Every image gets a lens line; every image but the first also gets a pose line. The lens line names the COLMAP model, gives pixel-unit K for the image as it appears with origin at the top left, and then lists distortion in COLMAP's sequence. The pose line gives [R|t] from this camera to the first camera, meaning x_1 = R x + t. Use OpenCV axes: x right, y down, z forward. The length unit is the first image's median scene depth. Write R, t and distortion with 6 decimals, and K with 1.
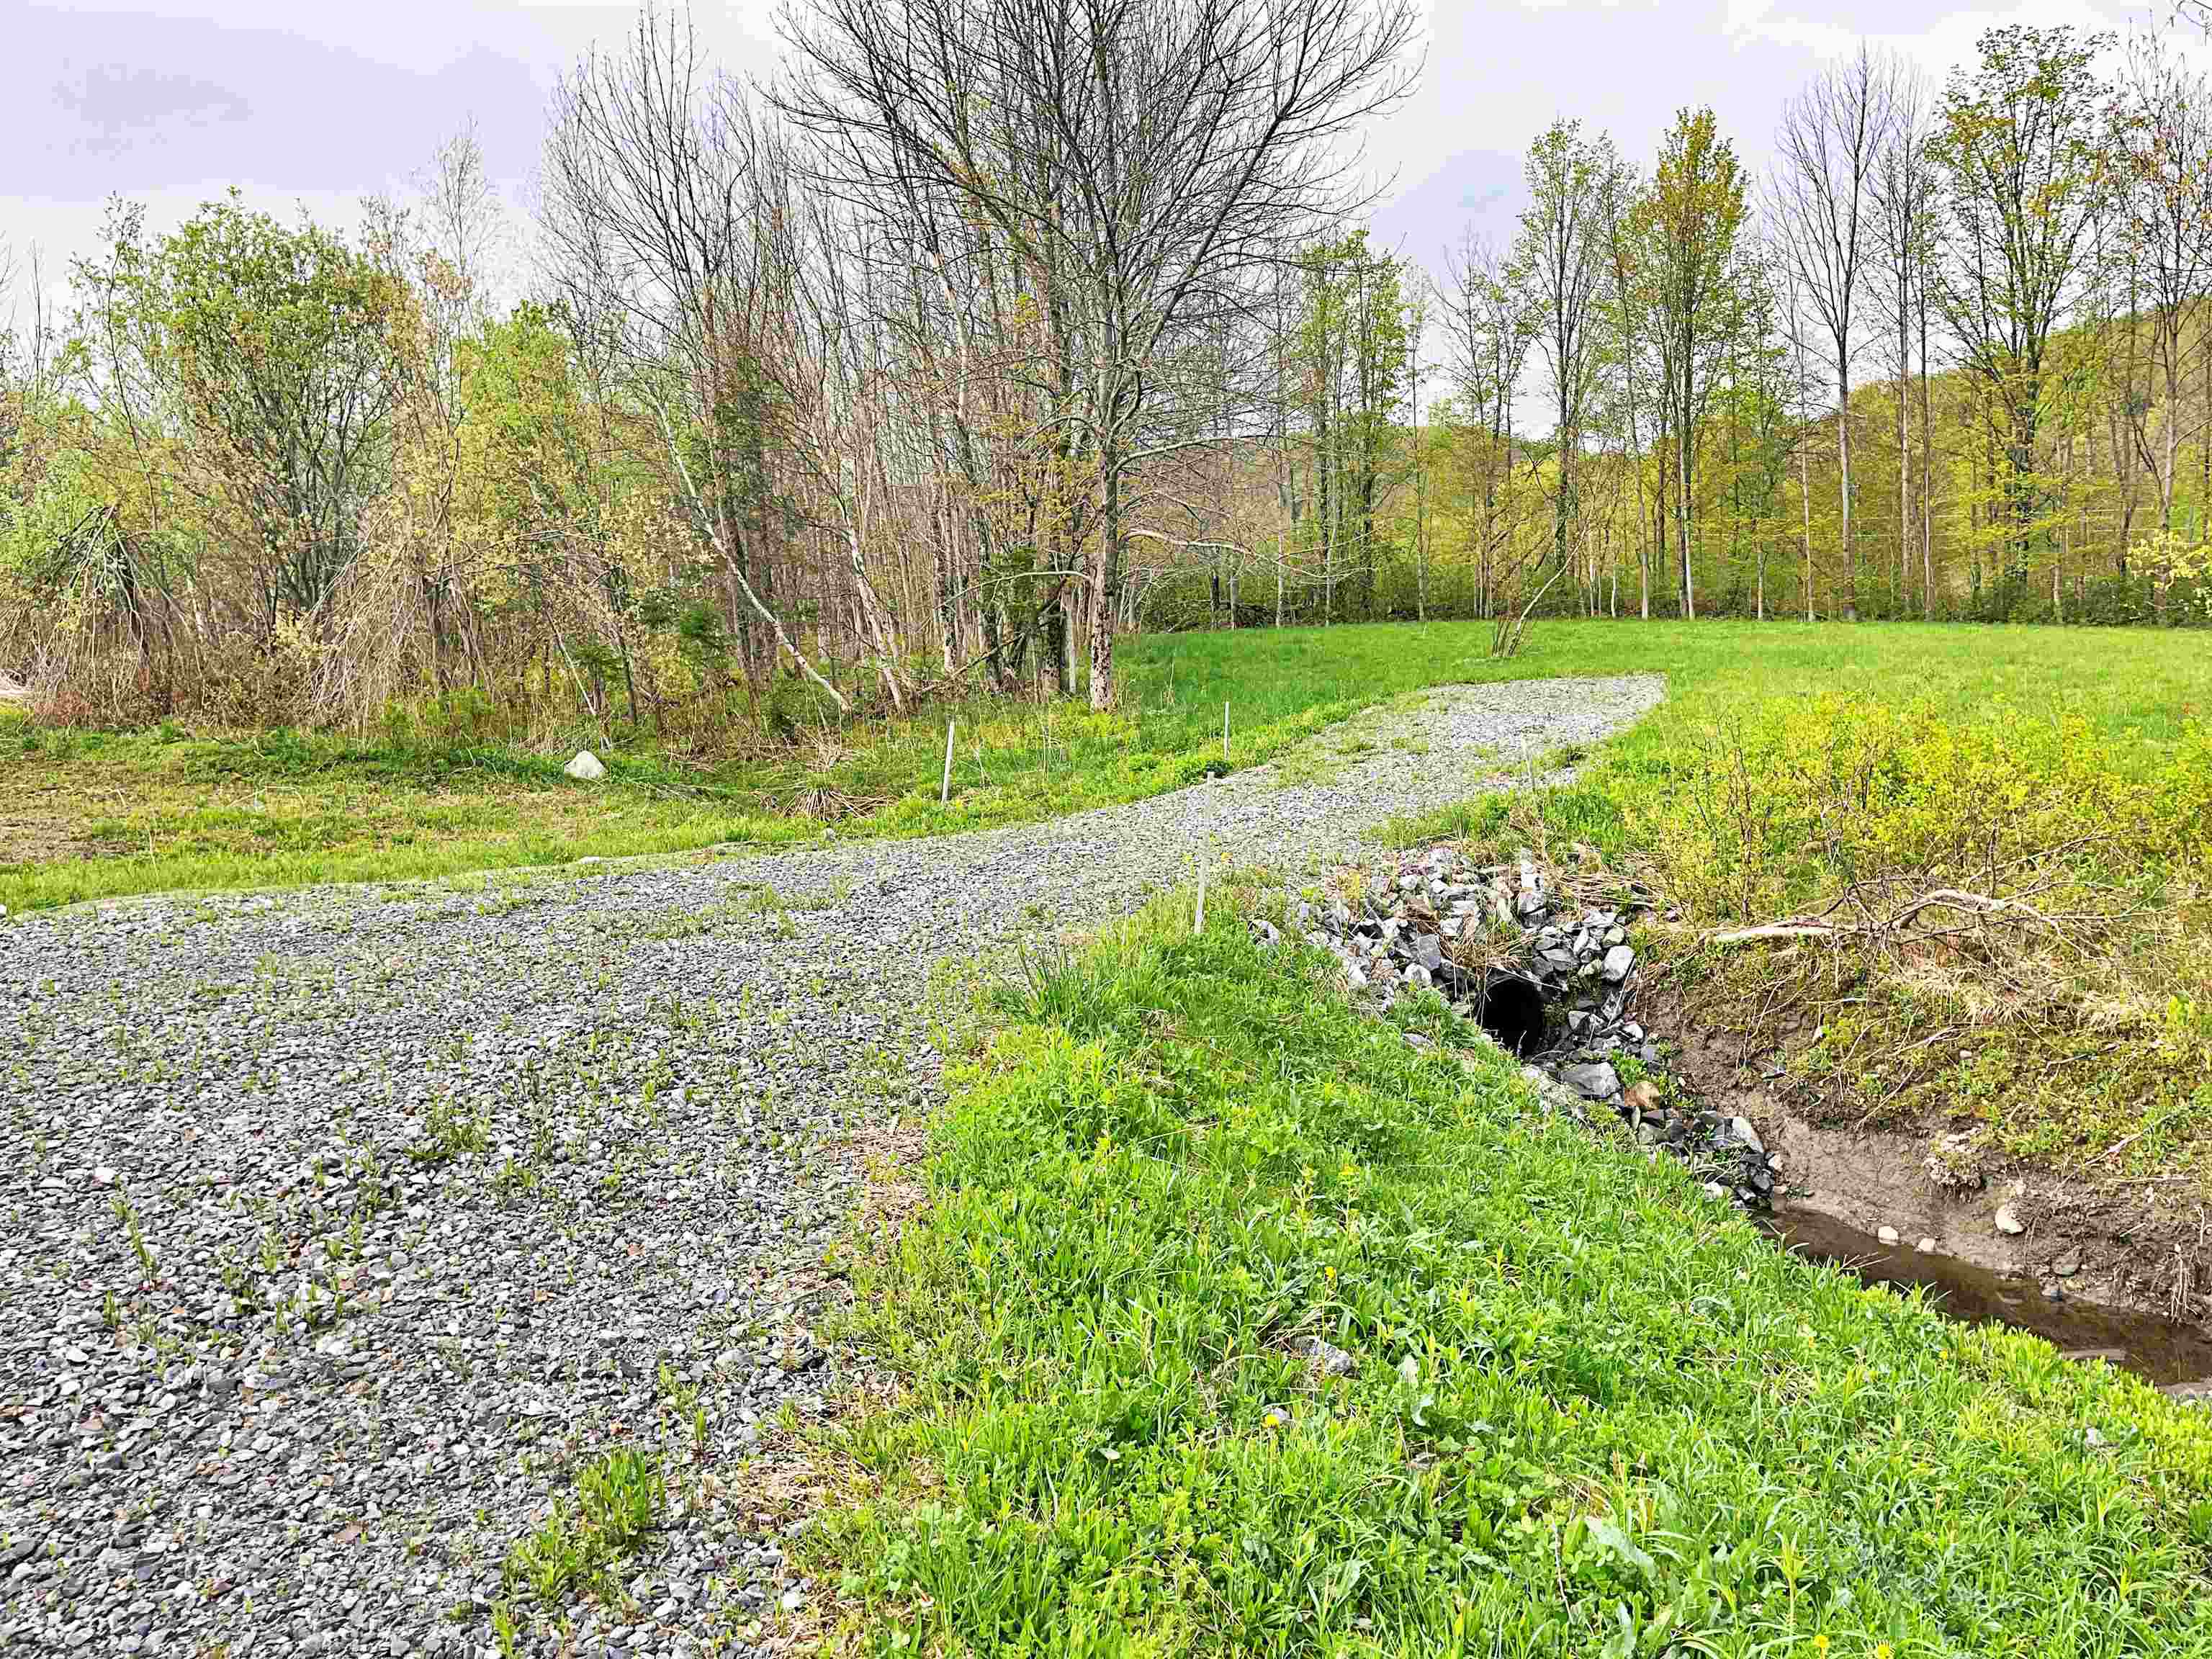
lens RADIAL K [[1631.7, 0, 1108.8], [0, 1631.7, 828.3], [0, 0, 1]] dist [0.059923, -0.083278]
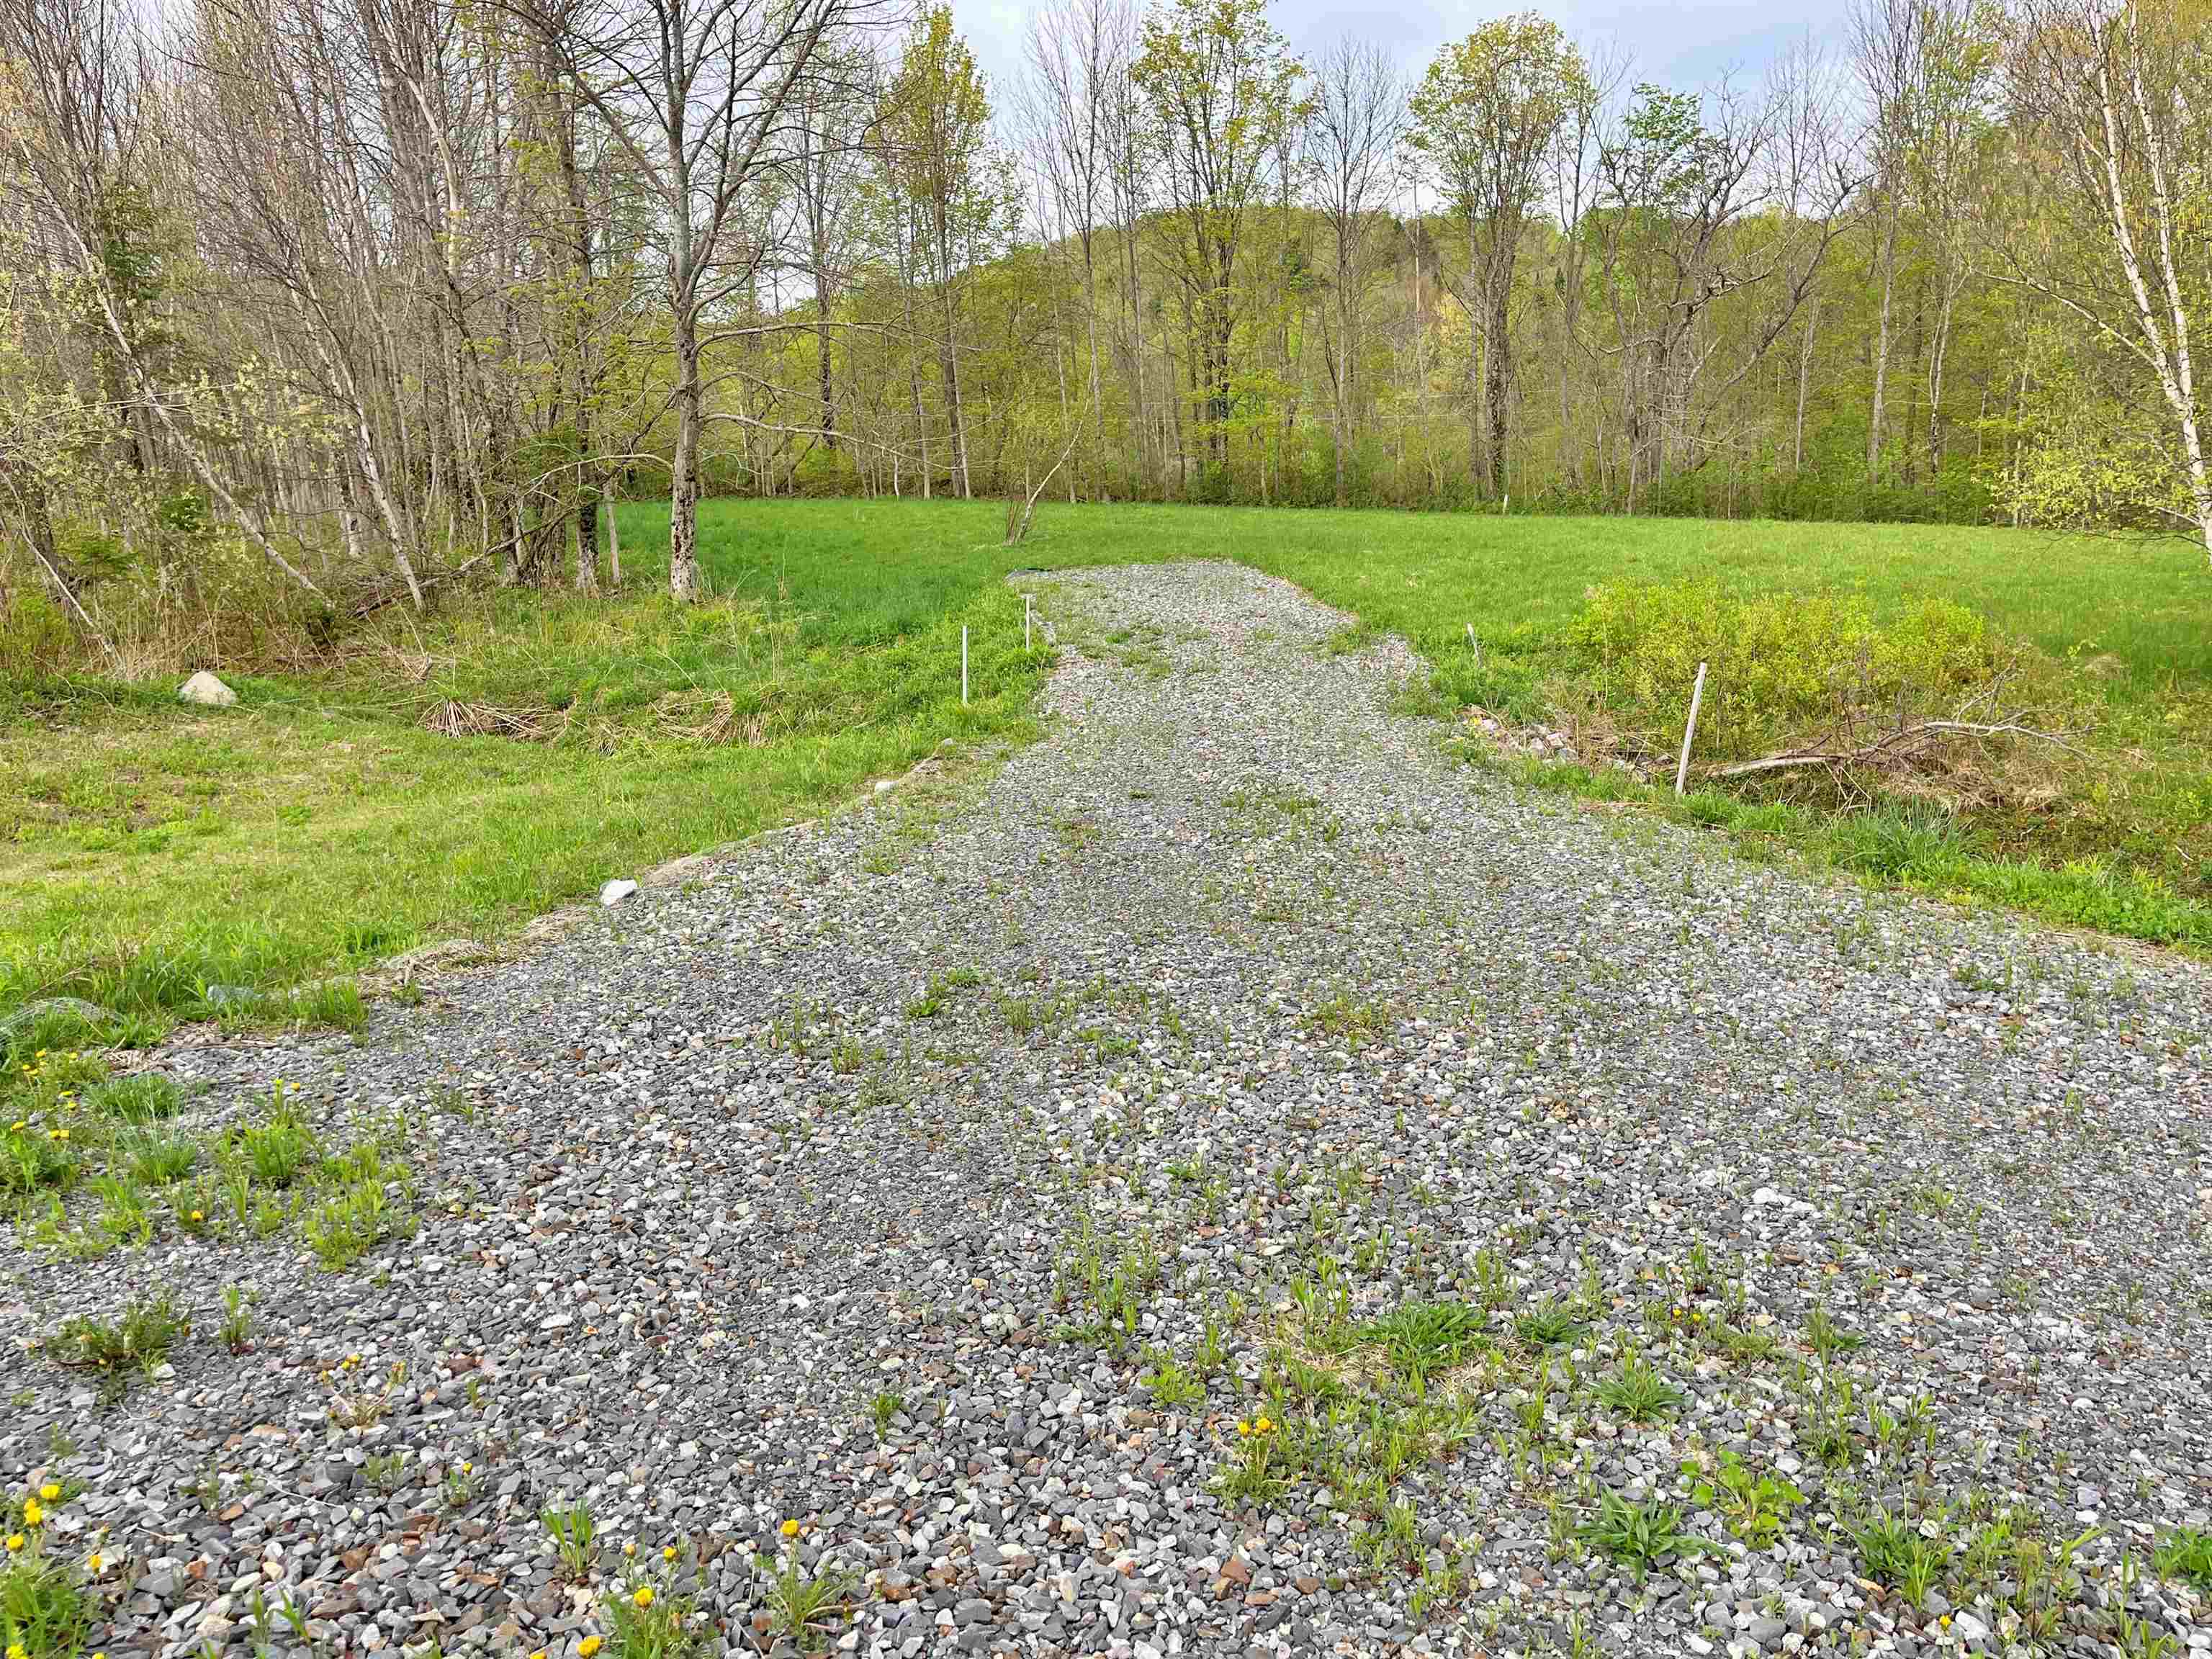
lens RADIAL K [[1631.7, 0, 1109.1], [0, 1631.7, 829.4], [0, 0, 1]] dist [0.059923, -0.083278]
pose [[0.866220, -0.096118, 0.490330, -0.274322], [0.058142, 0.994047, 0.092146, -0.014476], [-0.496268, -0.051310, 0.866652, 0.039280]]
